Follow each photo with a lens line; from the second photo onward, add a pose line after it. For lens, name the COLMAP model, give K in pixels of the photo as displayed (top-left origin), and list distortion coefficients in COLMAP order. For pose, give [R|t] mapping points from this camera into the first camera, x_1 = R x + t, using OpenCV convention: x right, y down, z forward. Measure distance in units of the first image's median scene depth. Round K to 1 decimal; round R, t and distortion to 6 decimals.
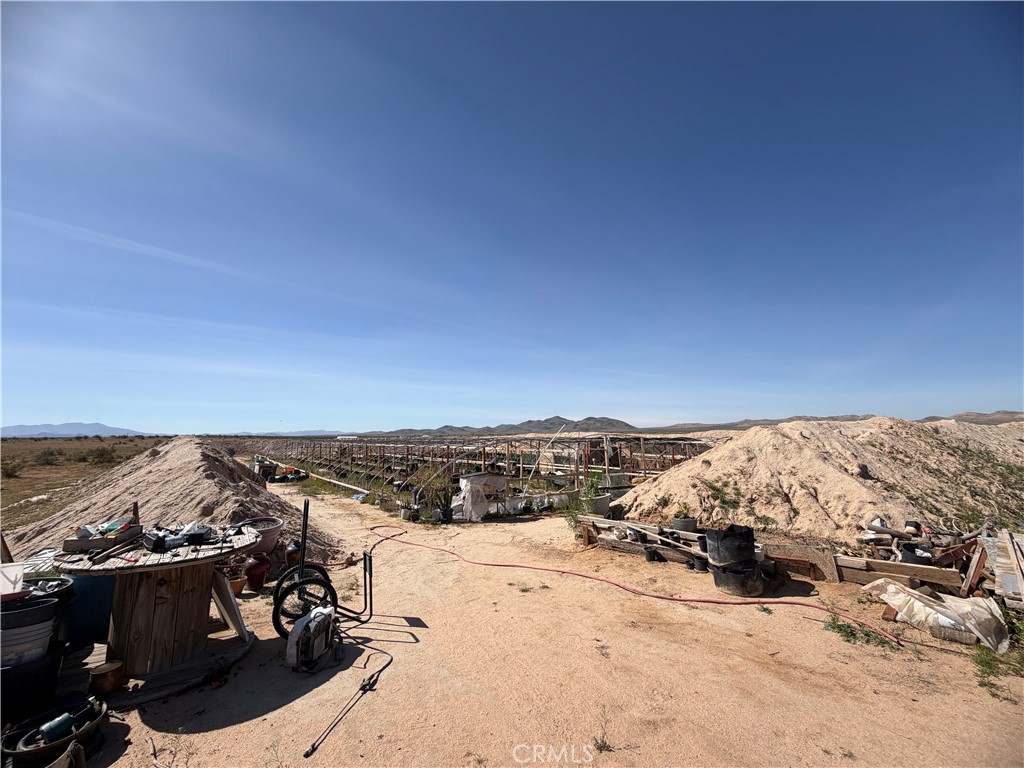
lens RADIAL K [[407.6, 0, 511.4], [0, 407.6, 383.5], [0, 0, 1]] dist [0.001464, -0.000011]
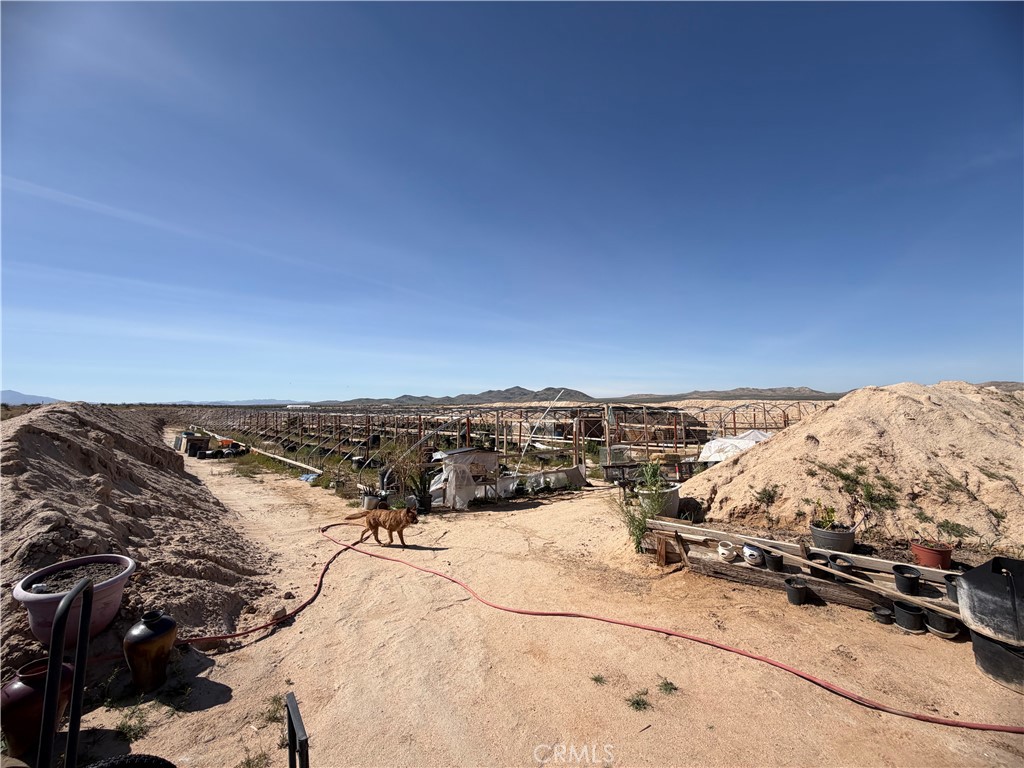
lens RADIAL K [[407.6, 0, 510.7], [0, 407.6, 383.2], [0, 0, 1]] dist [0.001464, -0.000011]
pose [[0.995386, 0.007909, 0.095623, -0.069137], [-0.014827, 0.997305, 0.071852, 0.034322], [-0.094797, -0.072938, 0.992821, 0.220276]]
